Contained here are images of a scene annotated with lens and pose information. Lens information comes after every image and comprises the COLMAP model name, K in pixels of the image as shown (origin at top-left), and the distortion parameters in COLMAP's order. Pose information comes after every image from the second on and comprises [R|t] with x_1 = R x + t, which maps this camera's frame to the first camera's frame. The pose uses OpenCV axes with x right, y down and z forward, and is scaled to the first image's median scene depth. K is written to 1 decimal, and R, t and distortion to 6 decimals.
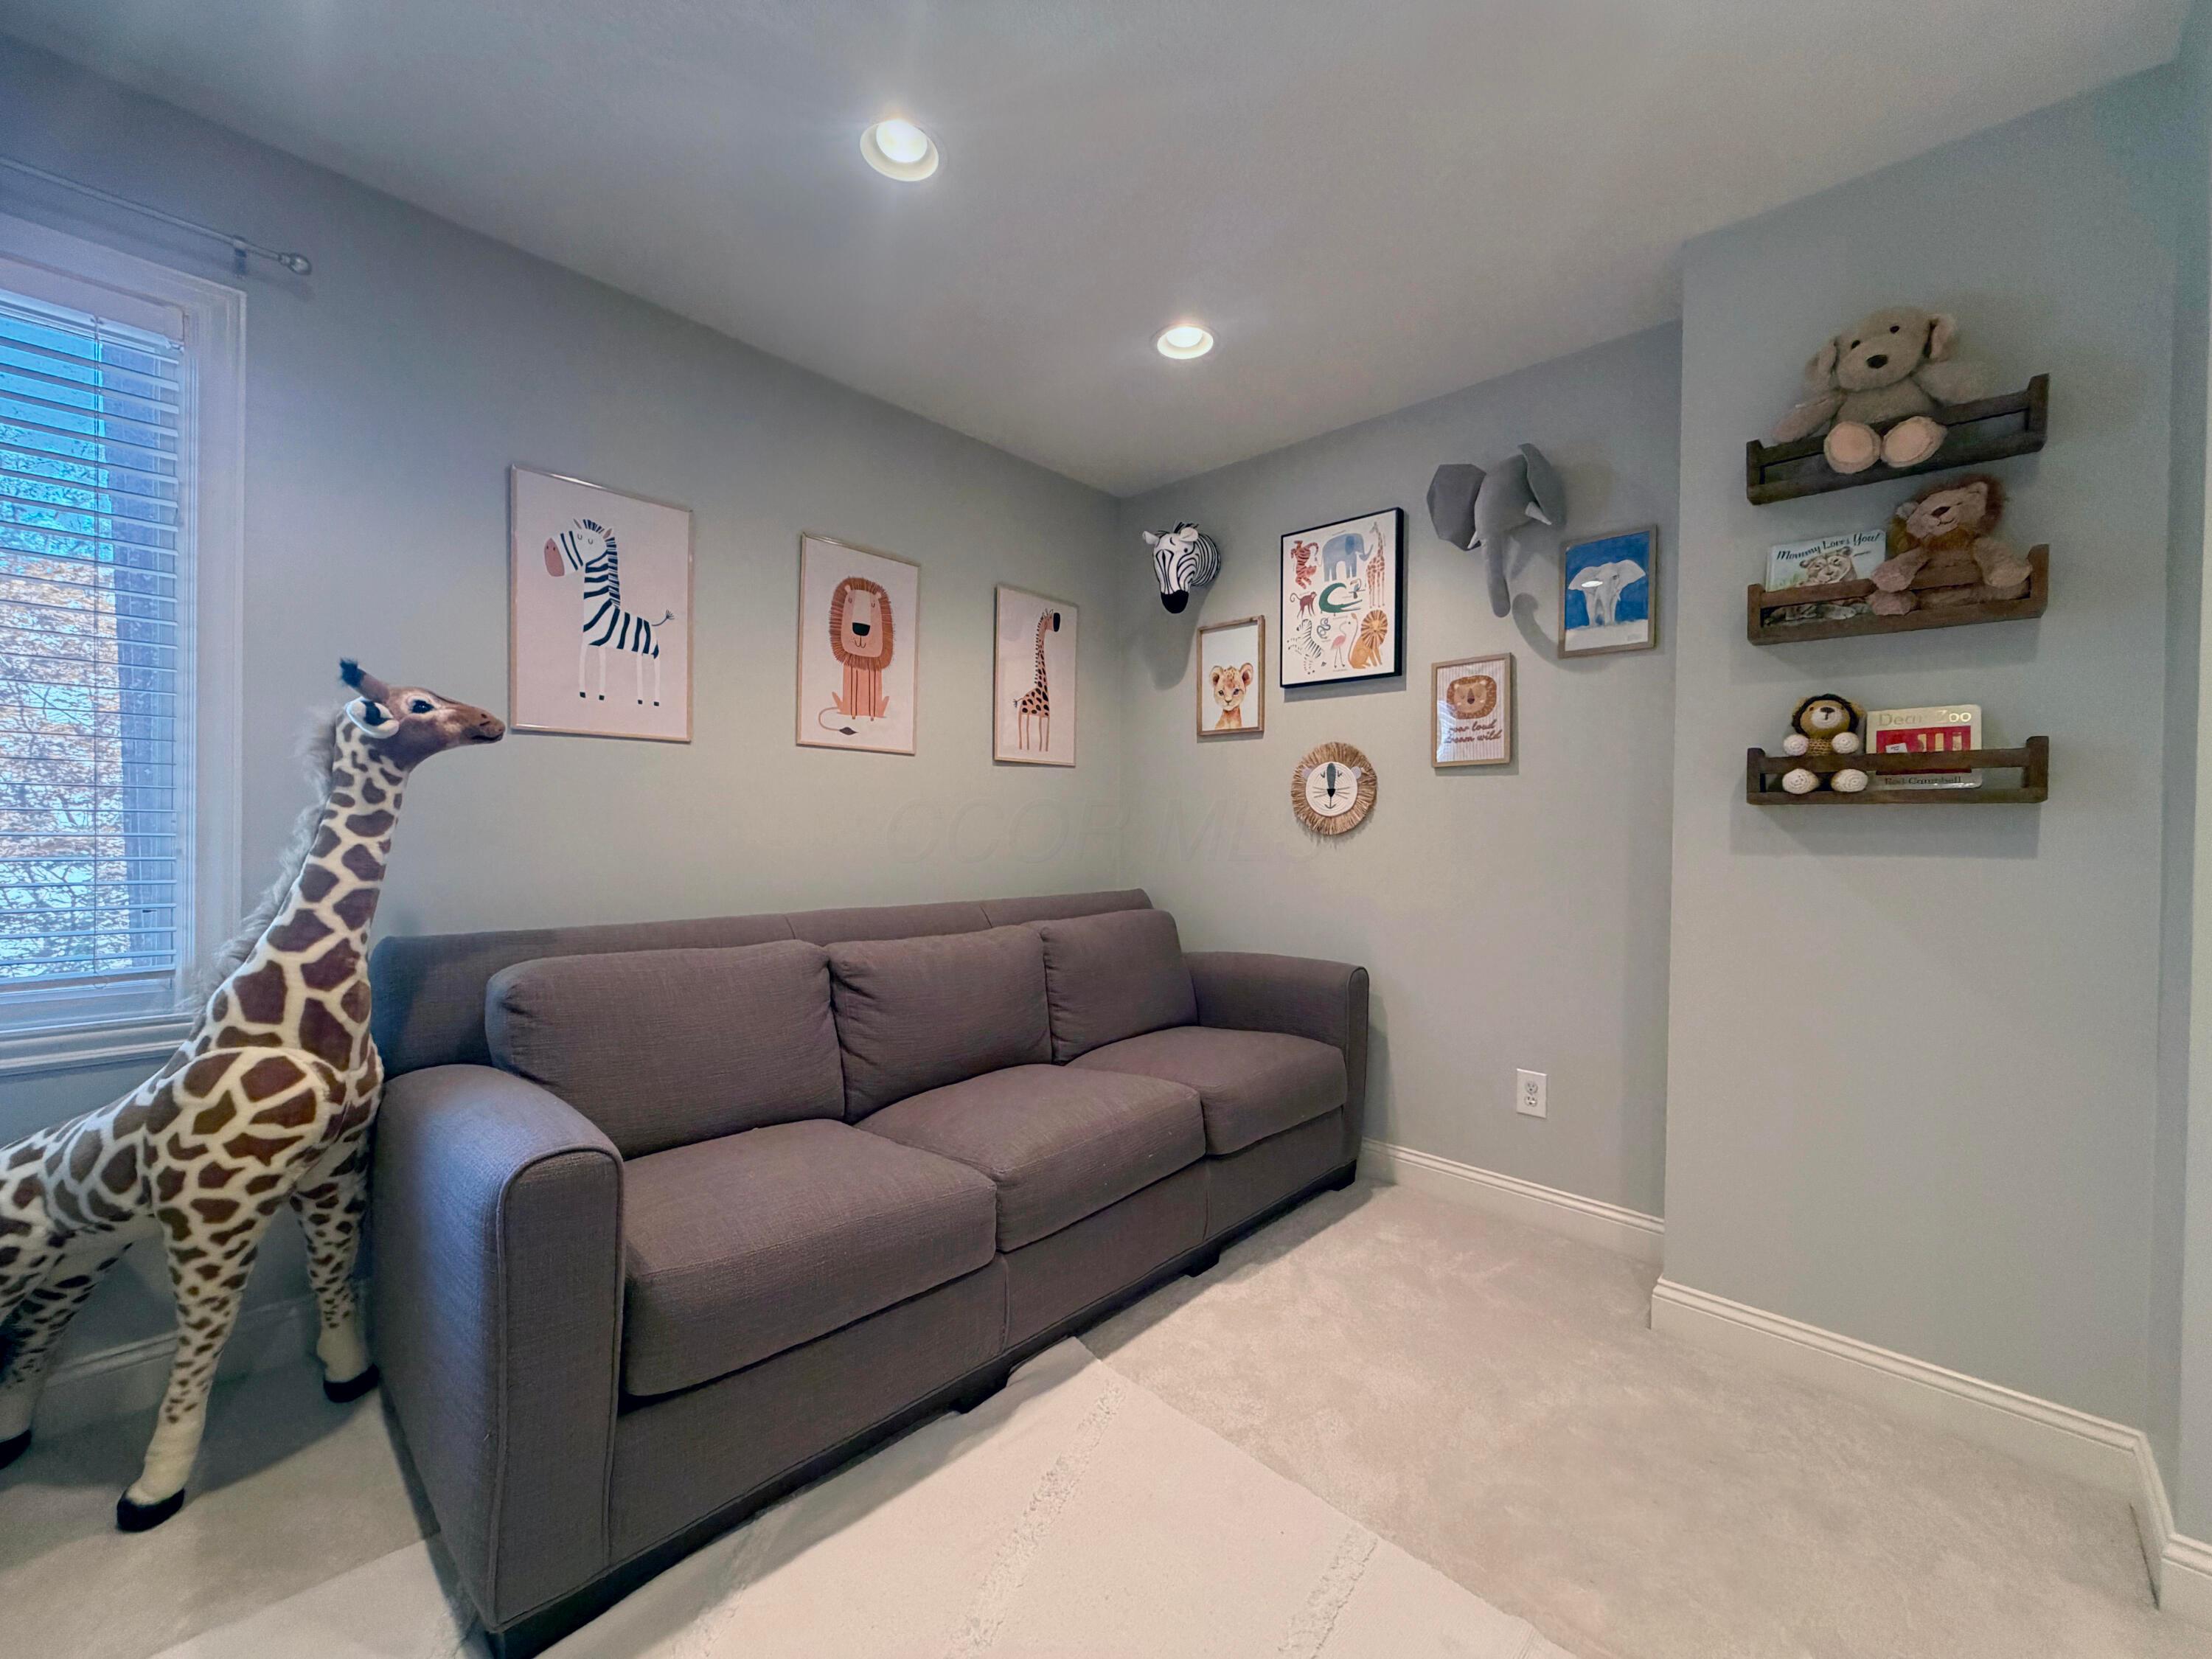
lens RADIAL K [[895.8, 0, 1108.1], [0, 895.8, 791.1], [0, 0, 1]] dist [0.006646, 0.000072]
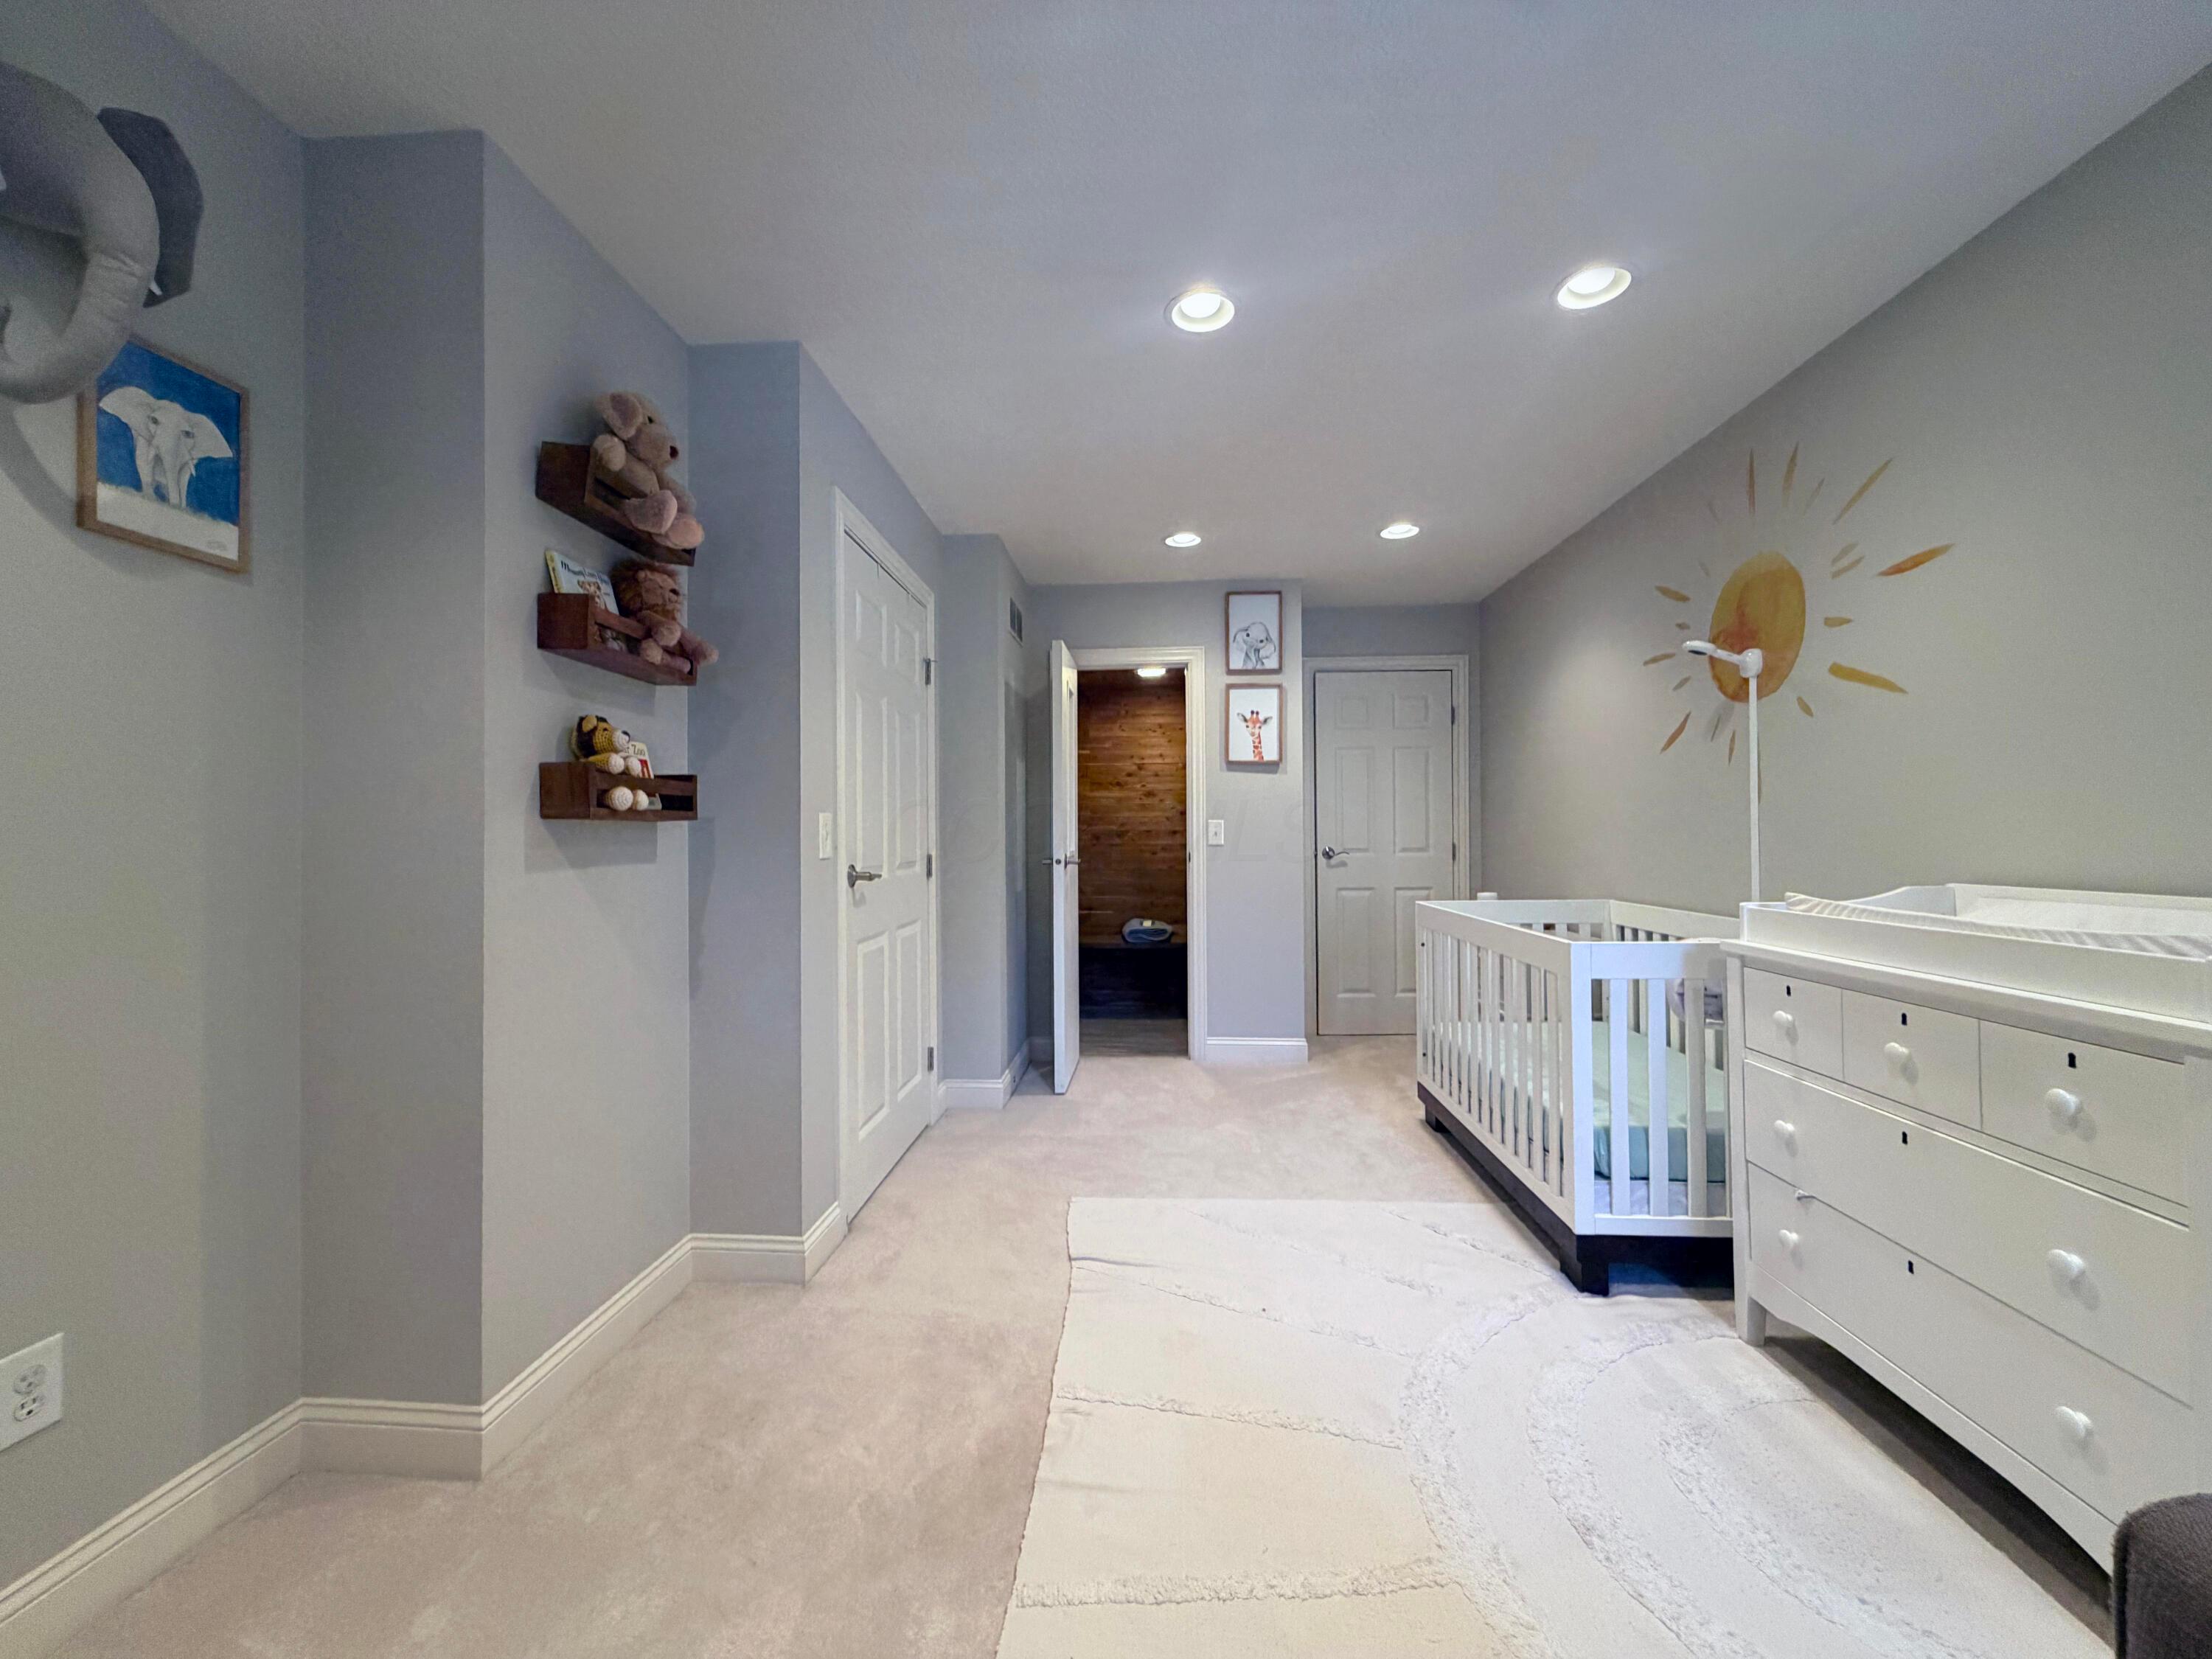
lens RADIAL K [[892.1, 0, 1106.0], [0, 892.1, 829.5], [0, 0, 1]] dist [0.001623, 0.000106]
pose [[-0.640735, -0.006960, 0.767730, -0.727241], [-0.033640, 0.999253, -0.019016, 0.045668], [-0.767024, -0.038010, -0.640491, 2.227897]]
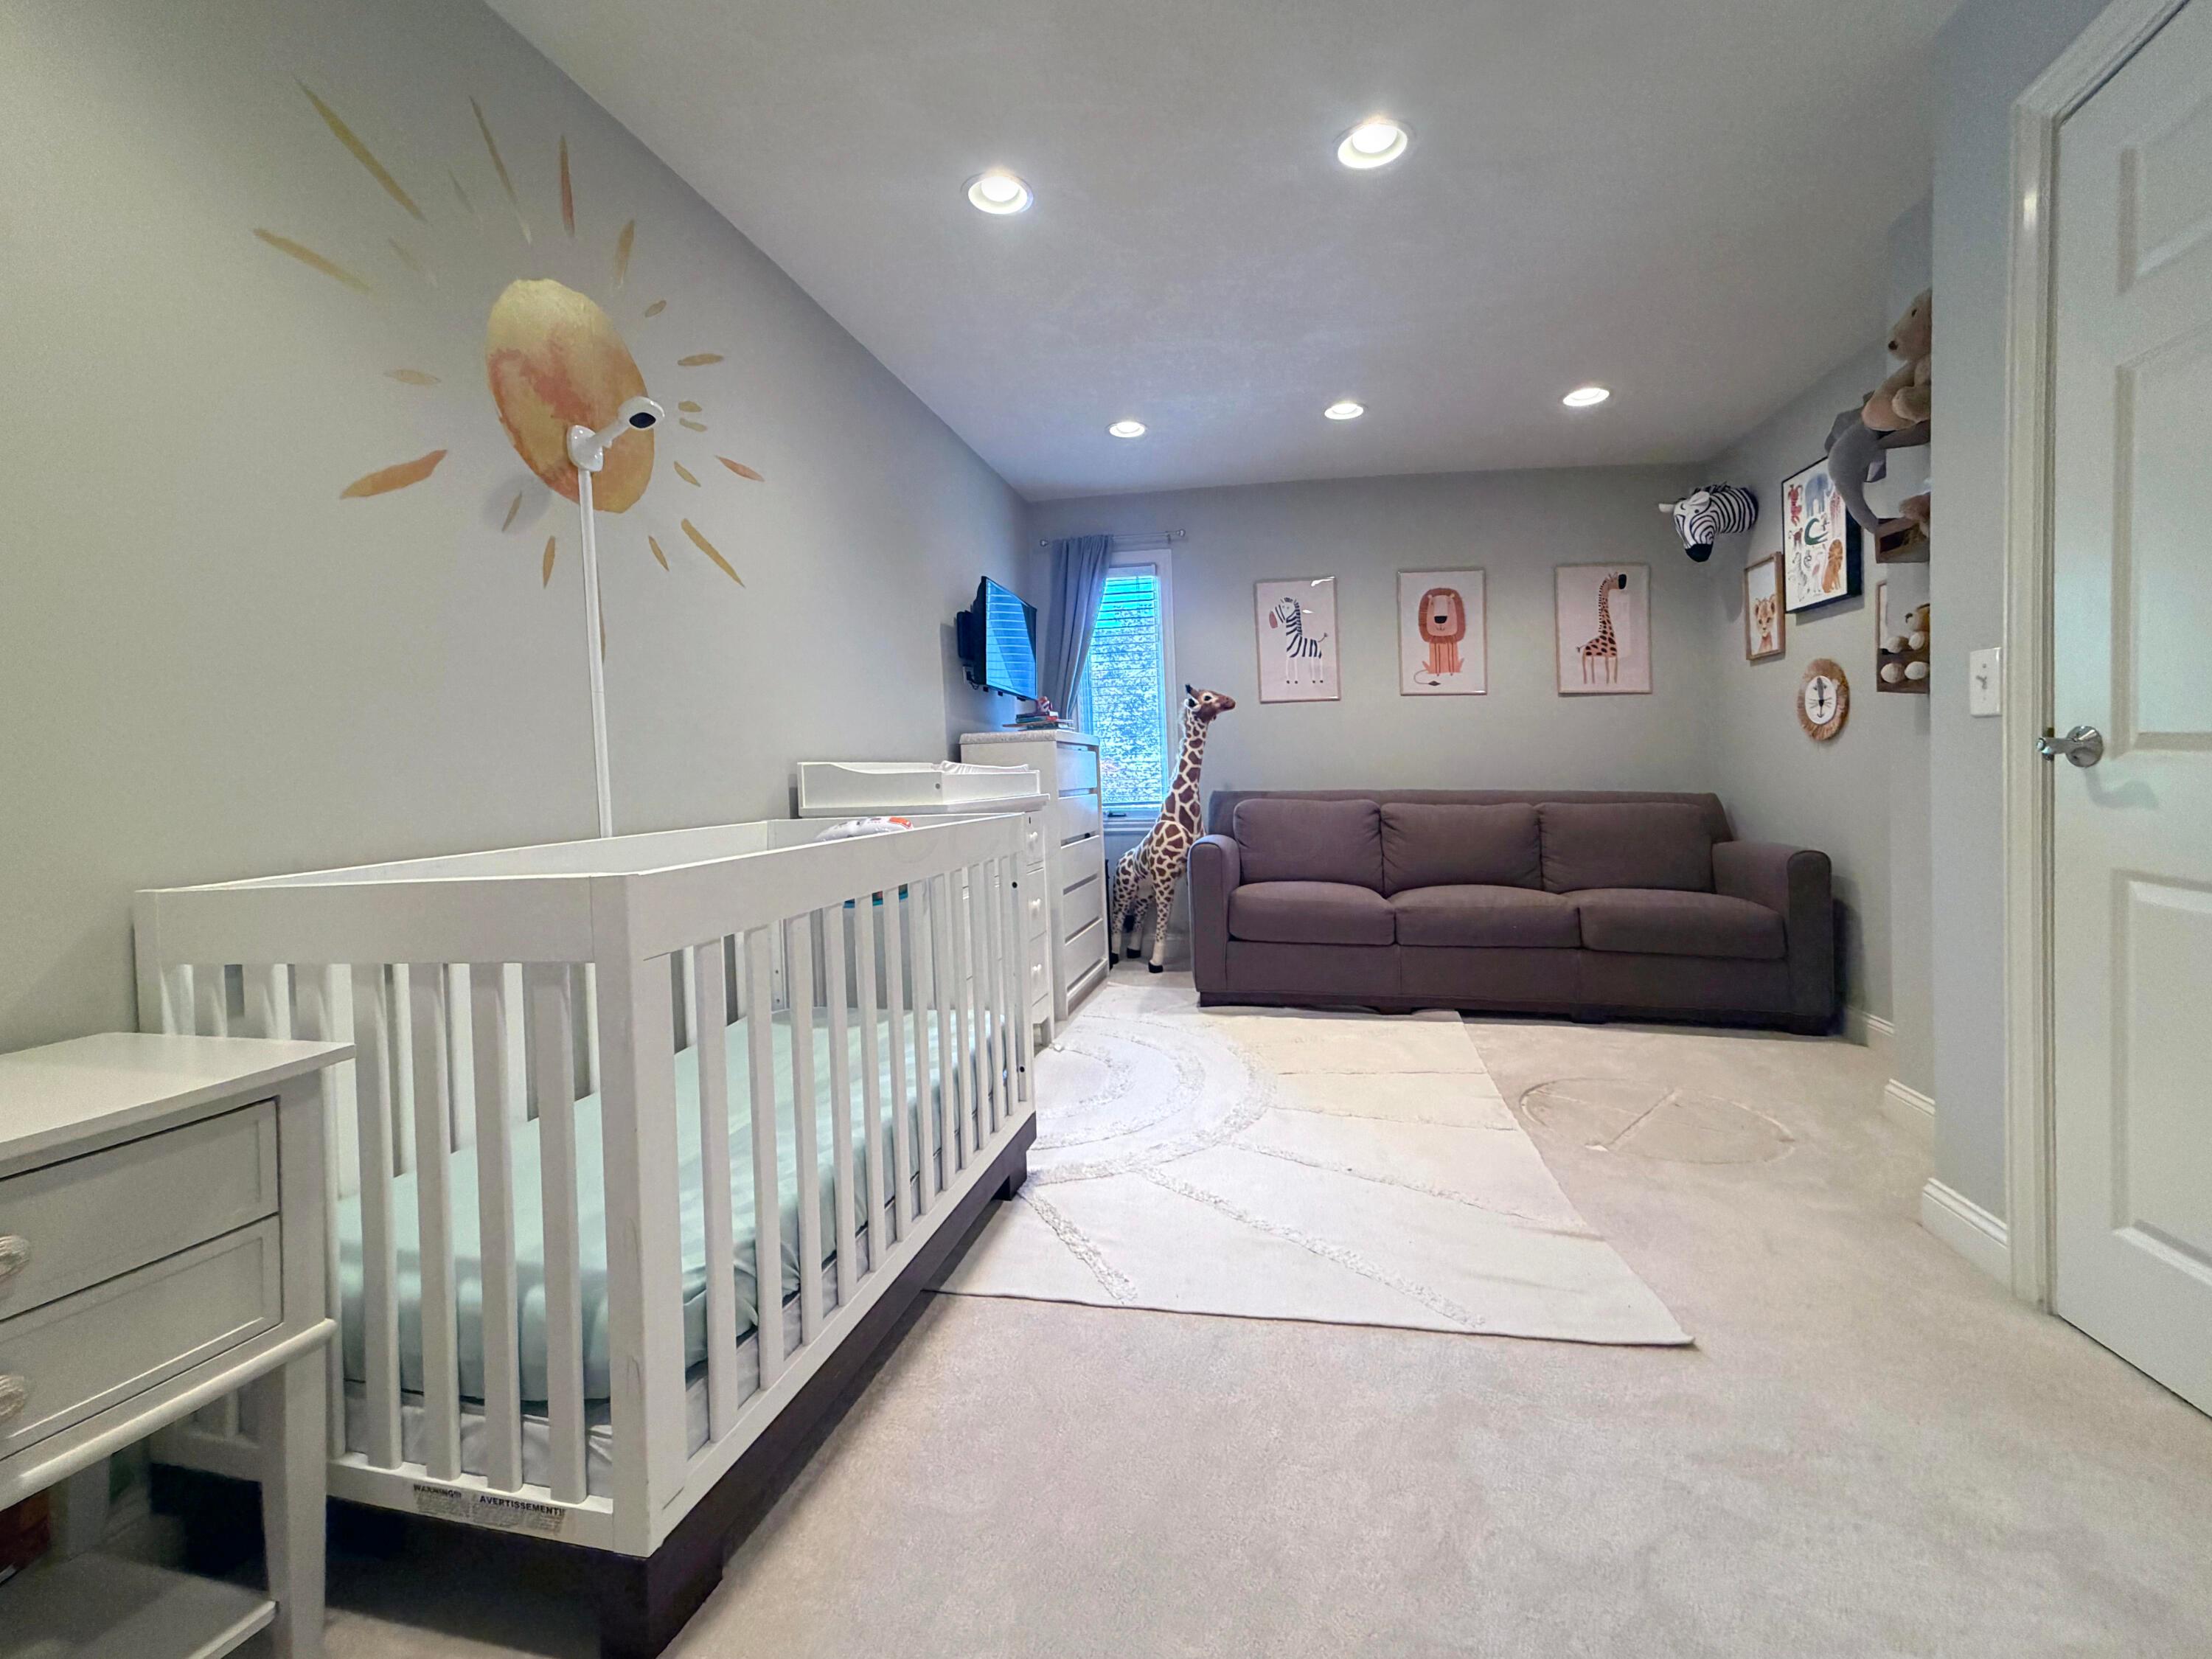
lens RADIAL K [[892.3, 0, 1106.0], [0, 892.3, 829.5], [0, 0, 1]] dist [-0.121606, 0.000137]
pose [[0.517591, 0.044069, -0.854492, 0.751533], [0.053038, 0.995100, 0.083447, 0.031519], [0.853983, -0.088512, 0.512718, -0.349107]]
